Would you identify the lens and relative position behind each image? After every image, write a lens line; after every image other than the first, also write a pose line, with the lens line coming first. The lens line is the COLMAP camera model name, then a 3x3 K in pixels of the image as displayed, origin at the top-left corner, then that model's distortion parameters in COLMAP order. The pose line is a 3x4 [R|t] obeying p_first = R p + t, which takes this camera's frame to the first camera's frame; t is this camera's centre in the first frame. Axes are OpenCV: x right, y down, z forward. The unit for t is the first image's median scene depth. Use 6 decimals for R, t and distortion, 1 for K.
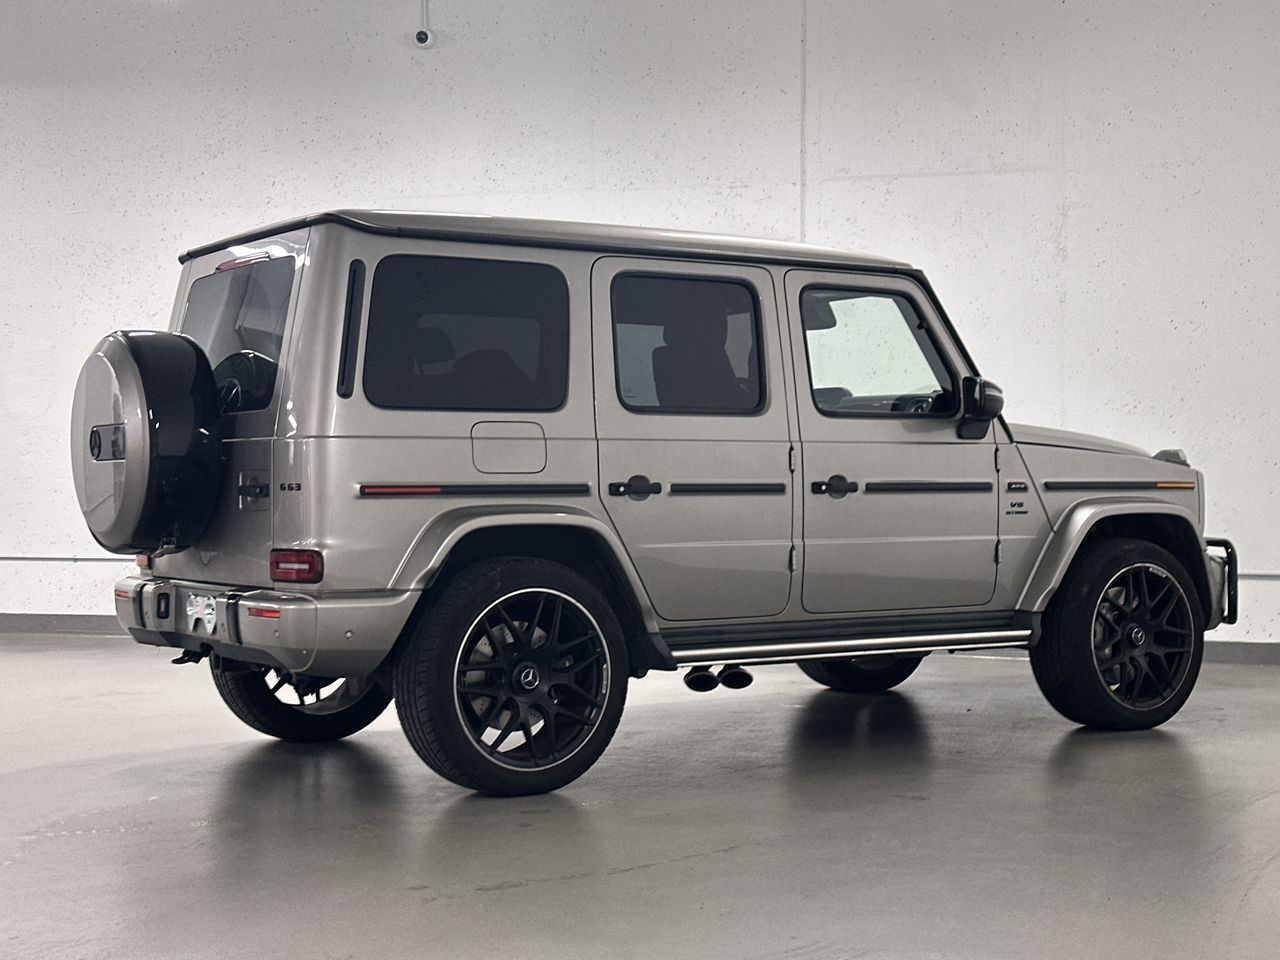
lens RADIAL K [[1880.2, 0, 655.6], [0, 1880.2, 458.5], [0, 0, 1]] dist [0.148874, 0.066262]
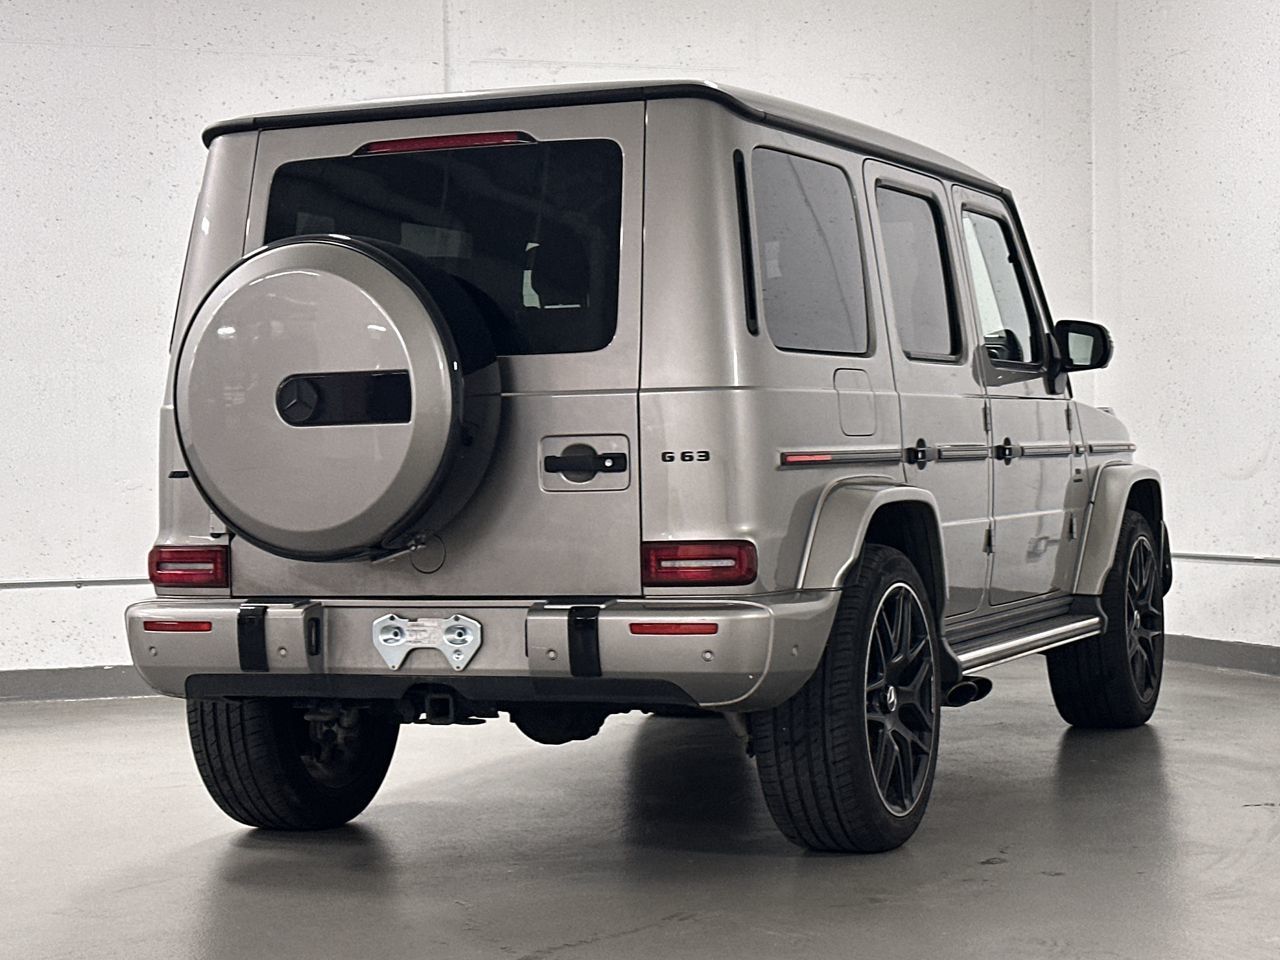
lens RADIAL K [[2495.1, 0, 640.0], [0, 2495.1, 480.0], [0, 0, 1]] dist [0.190716, -0.038133]
pose [[0.839983, -0.019976, 0.542245, -0.626337], [0.011382, 0.999751, 0.019199, 0.004726], [-0.542494, -0.009955, 0.840001, 0.167726]]
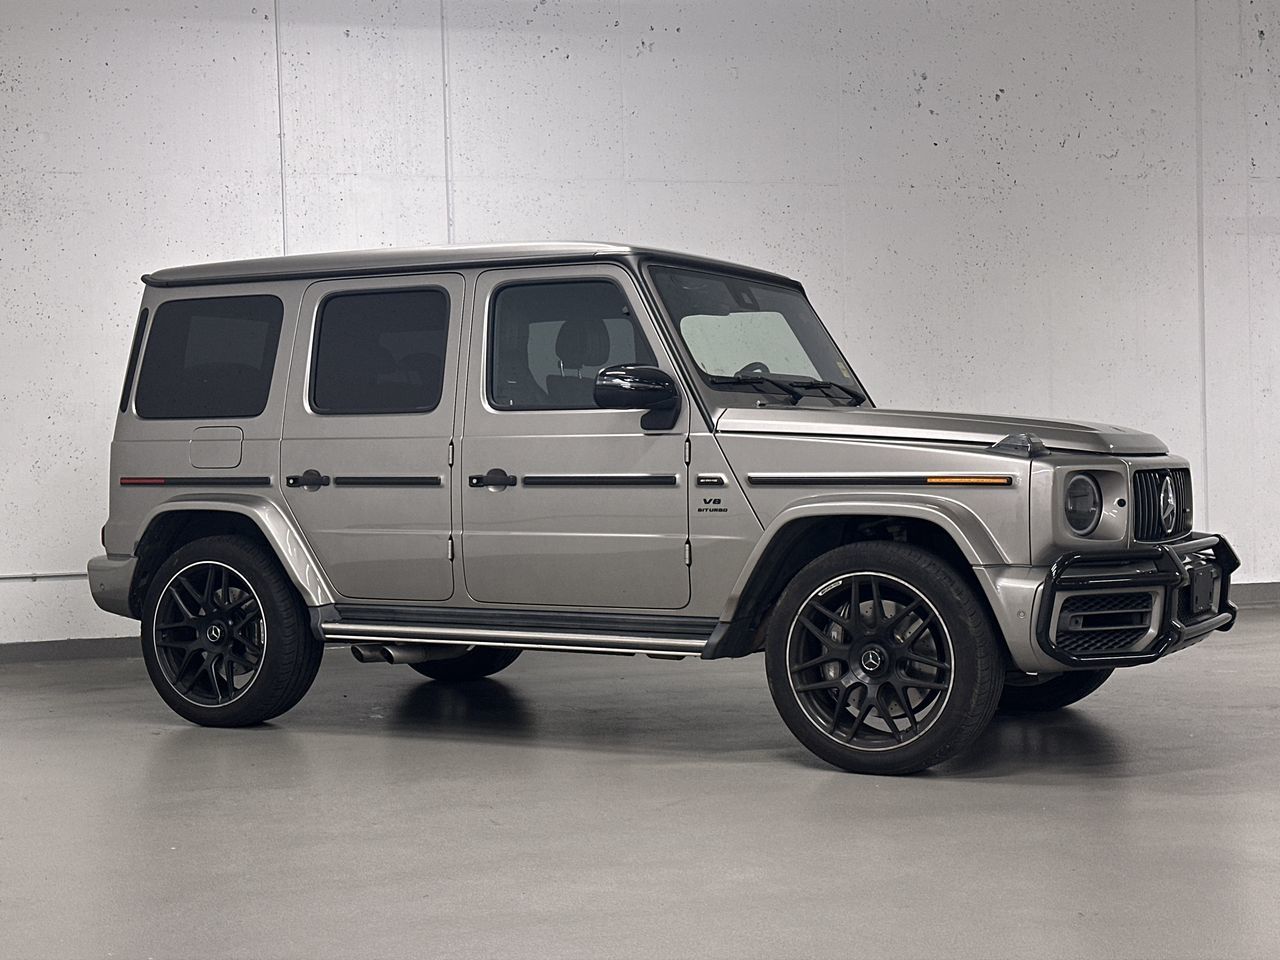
lens RADIAL K [[1880.2, 0, 655.6], [0, 1880.2, 458.5], [0, 0, 1]] dist [0.148874, 0.066262]
pose [[0.468484, -0.003568, -0.883465, 1.033898], [0.011625, 0.999930, 0.002126, 0.002010], [0.883395, -0.011267, 0.468493, 0.592965]]
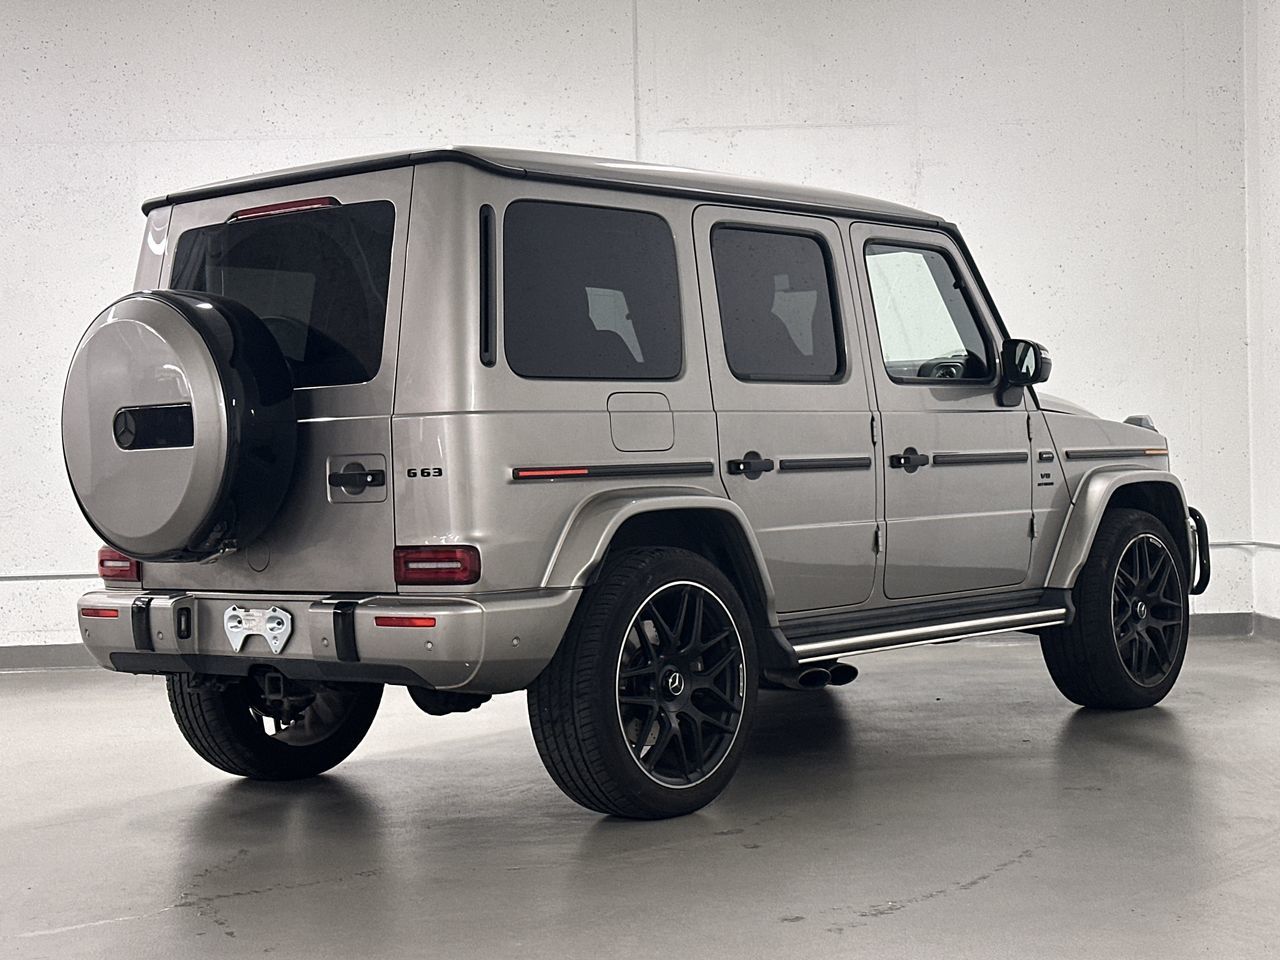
lens RADIAL K [[2054.2, 0, 640.0], [0, 2054.2, 480.0], [0, 0, 1]] dist [0.146102, 0.130245]
pose [[0.961440, -0.028281, 0.273556, -0.301366], [0.024350, 0.999546, 0.017757, 0.003784], [-0.273934, -0.010411, 0.961692, 0.073725]]
